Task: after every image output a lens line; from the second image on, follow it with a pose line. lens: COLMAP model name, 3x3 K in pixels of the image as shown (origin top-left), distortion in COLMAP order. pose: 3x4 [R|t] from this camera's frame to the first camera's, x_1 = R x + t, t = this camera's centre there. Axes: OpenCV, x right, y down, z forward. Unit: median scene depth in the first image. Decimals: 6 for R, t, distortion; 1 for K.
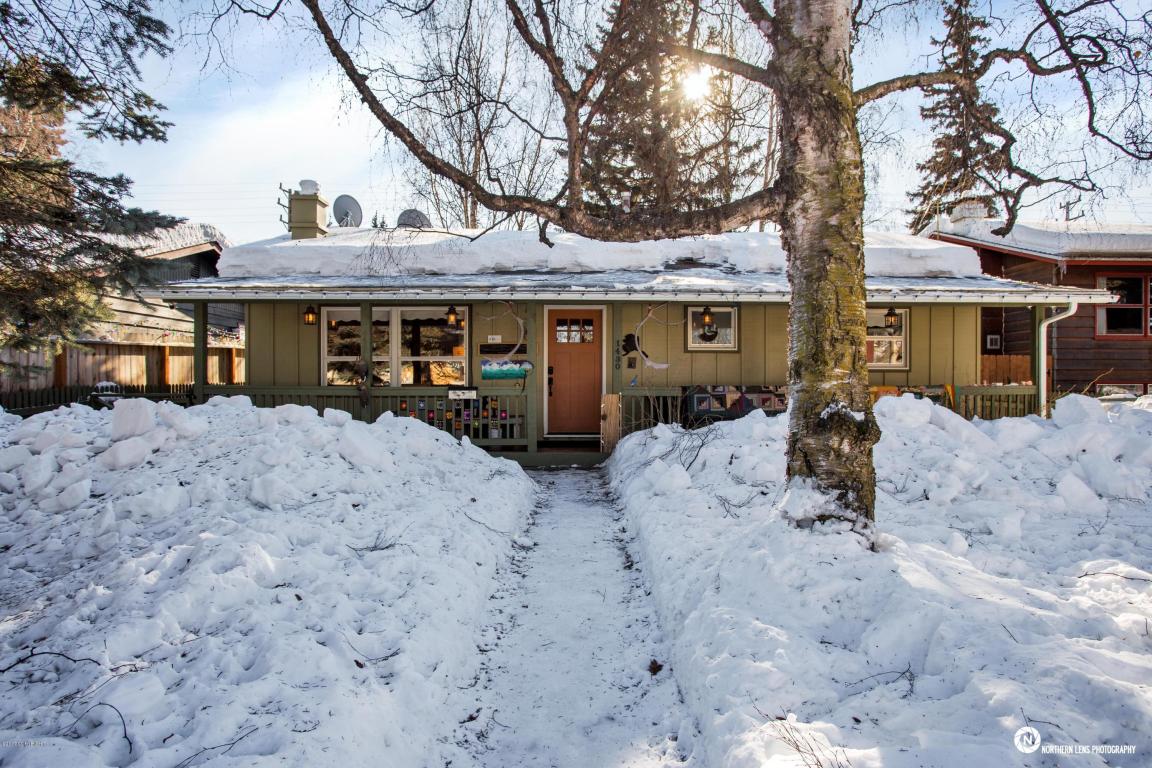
lens RADIAL K [[662.5, 0, 572.7], [0, 662.5, 390.4], [0, 0, 1]] dist [-0.057343, 0.016444]
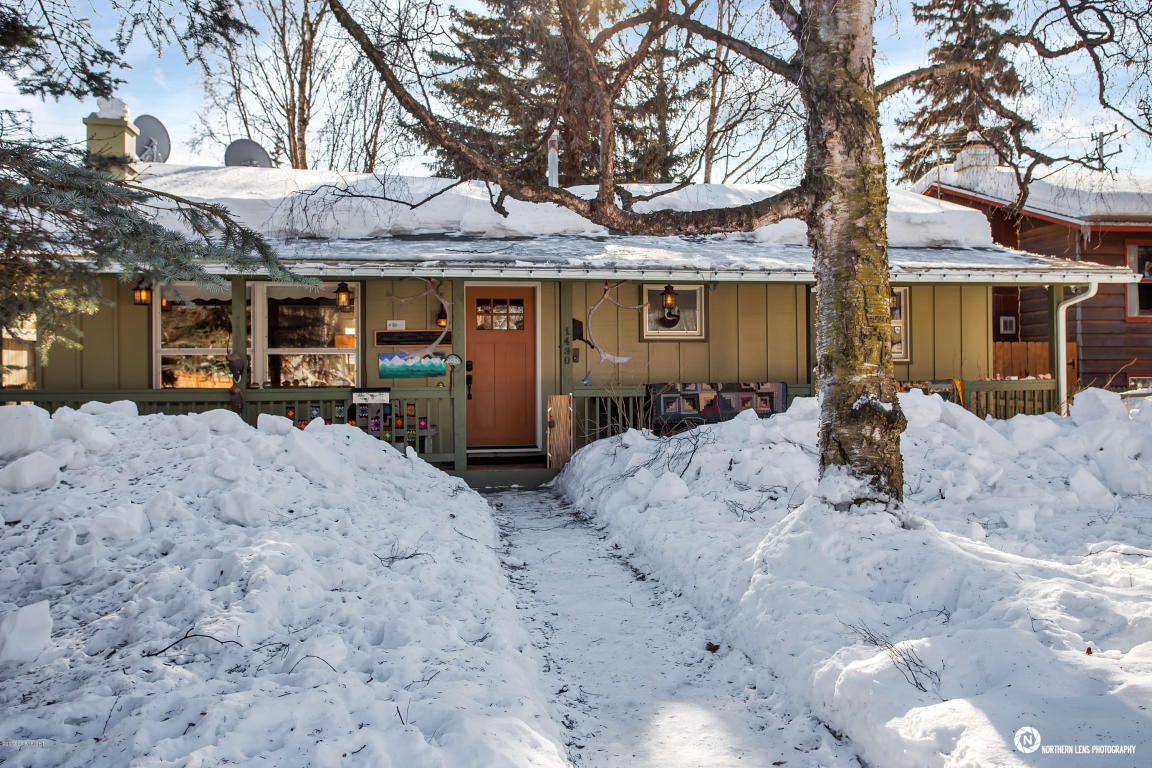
lens RADIAL K [[1029.4, 0, 568.8], [0, 1029.4, 376.4], [0, 0, 1]] dist [0.005837, -0.051241]
pose [[0.985576, -0.008811, 0.169005, -0.210668], [0.011921, 0.999778, -0.017398, 0.007206], [-0.168814, 0.019162, 0.985462, -0.335145]]
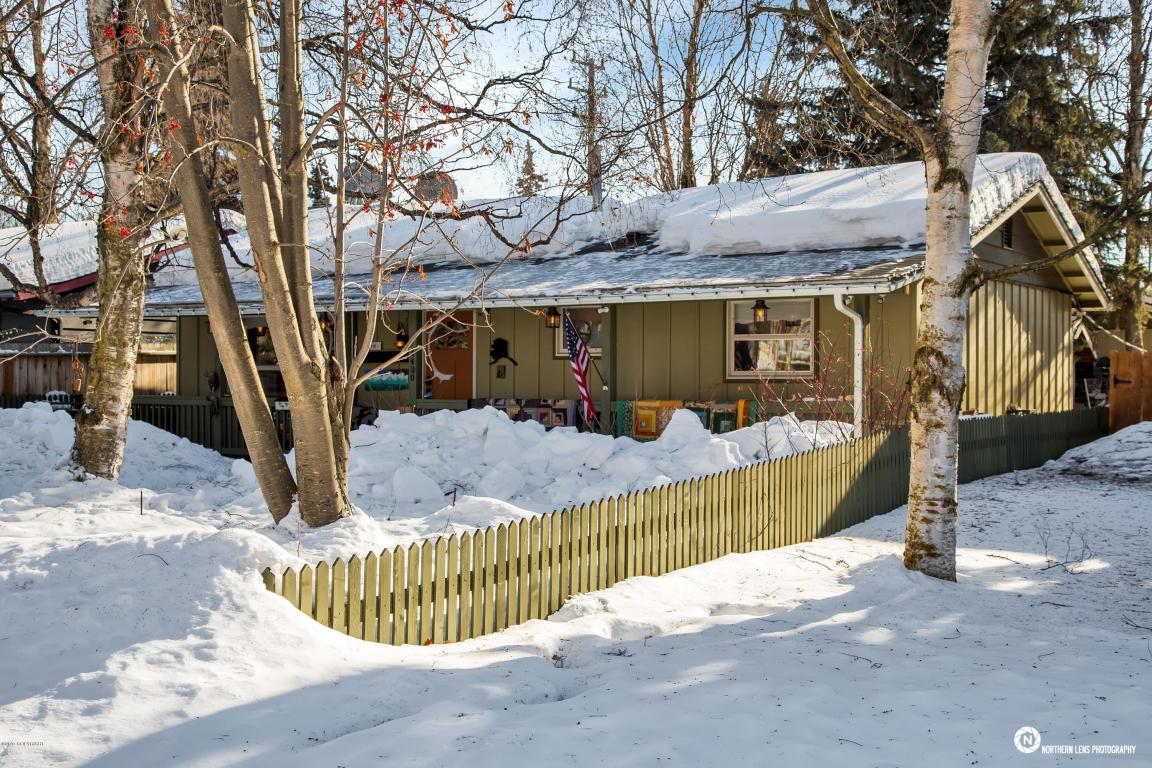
lens RADIAL K [[1569.9, 0, 576.1], [0, 1569.9, 383.9], [0, 0, 1]] dist [0.034294, 0.000000]
pose [[0.829868, 0.002187, -0.557956, 2.257484], [-0.013818, 0.999766, -0.016633, 0.010626], [0.557789, 0.021513, 0.829704, -1.075889]]
